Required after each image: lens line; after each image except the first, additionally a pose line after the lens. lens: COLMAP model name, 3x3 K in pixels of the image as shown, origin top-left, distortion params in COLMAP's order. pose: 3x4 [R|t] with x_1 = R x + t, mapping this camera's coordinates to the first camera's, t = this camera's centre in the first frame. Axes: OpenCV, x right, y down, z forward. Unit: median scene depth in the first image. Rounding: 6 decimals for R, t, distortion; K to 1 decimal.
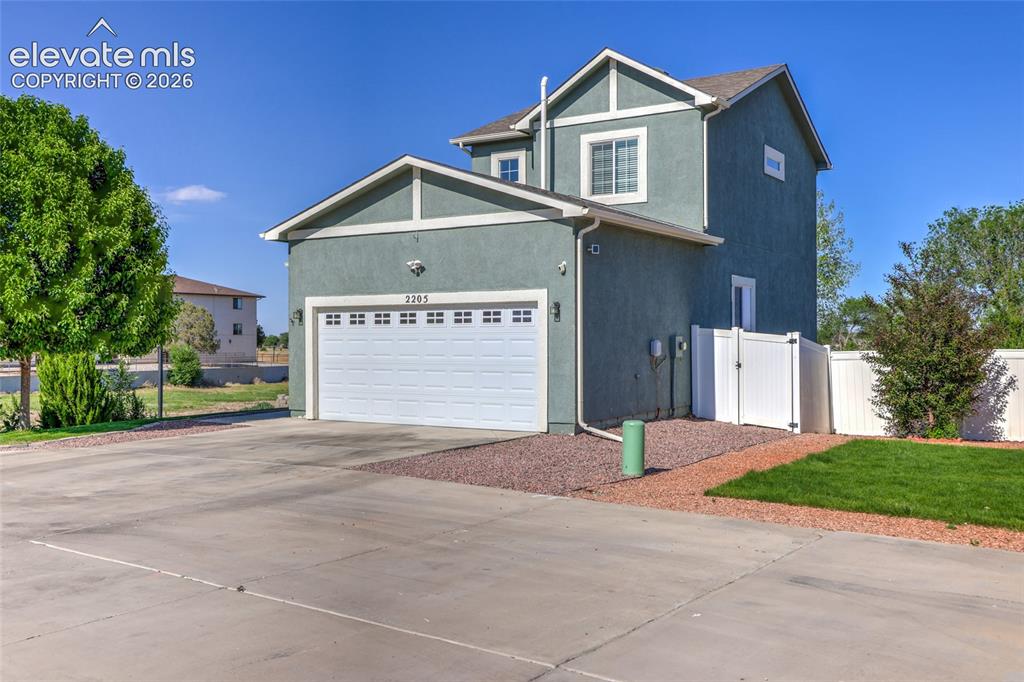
lens RADIAL K [[953.5, 0, 557.6], [0, 953.5, 337.1], [0, 0, 1]] dist [0.039820, 0.000000]
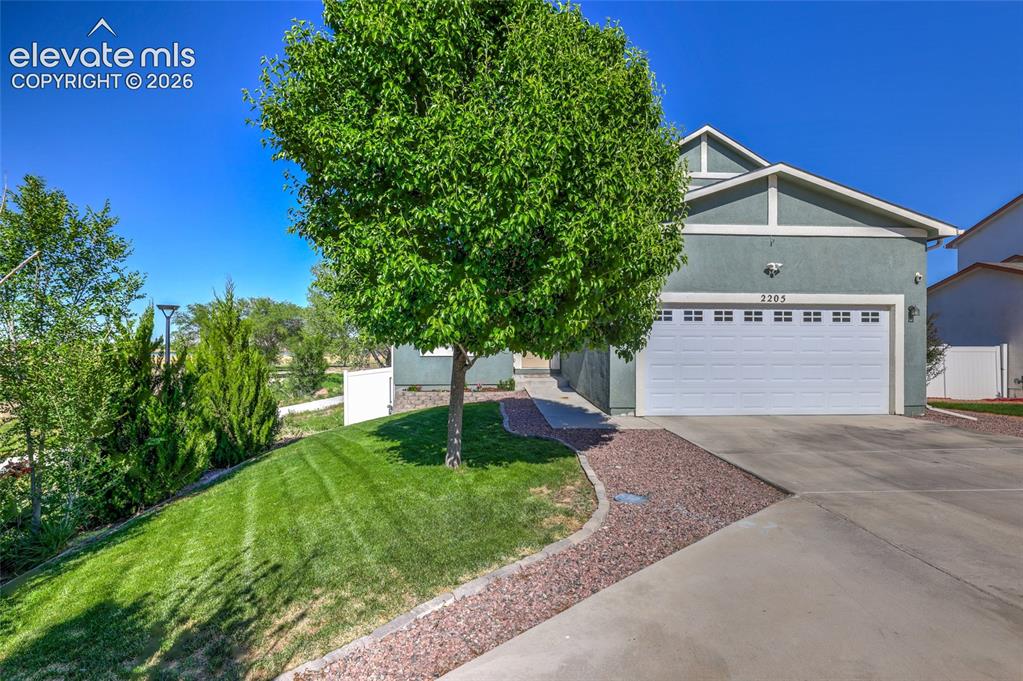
lens RADIAL K [[510.6, 0, 517.5], [0, 510.6, 338.8], [0, 0, 1]] dist [-0.001855, 0.000494]
pose [[0.829019, 0.010943, 0.559113, -0.697184], [-0.005759, 0.999923, -0.011033, 0.013466], [-0.559191, 0.005927, 0.829018, 0.672637]]
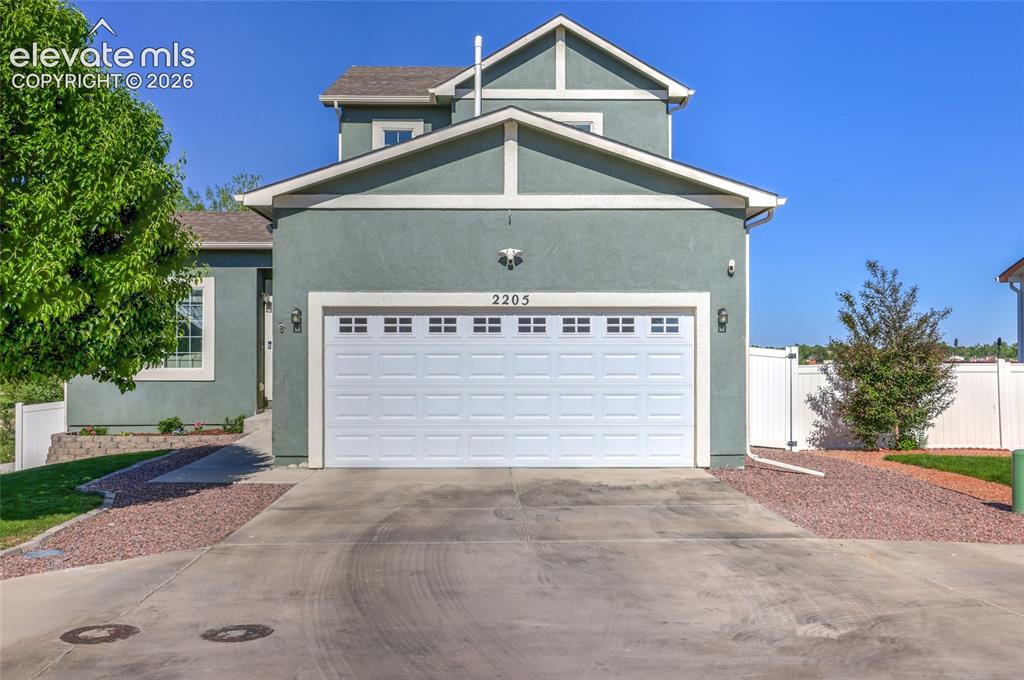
lens RADIAL K [[953.5, 0, 513.6], [0, 953.5, 347.1], [0, 0, 1]] dist [0.039820, 0.000000]
pose [[0.848386, 0.005024, 0.529355, -0.534166], [-0.002817, 0.999984, -0.004975, 0.001108], [-0.529371, 0.002730, 0.848386, 0.356027]]
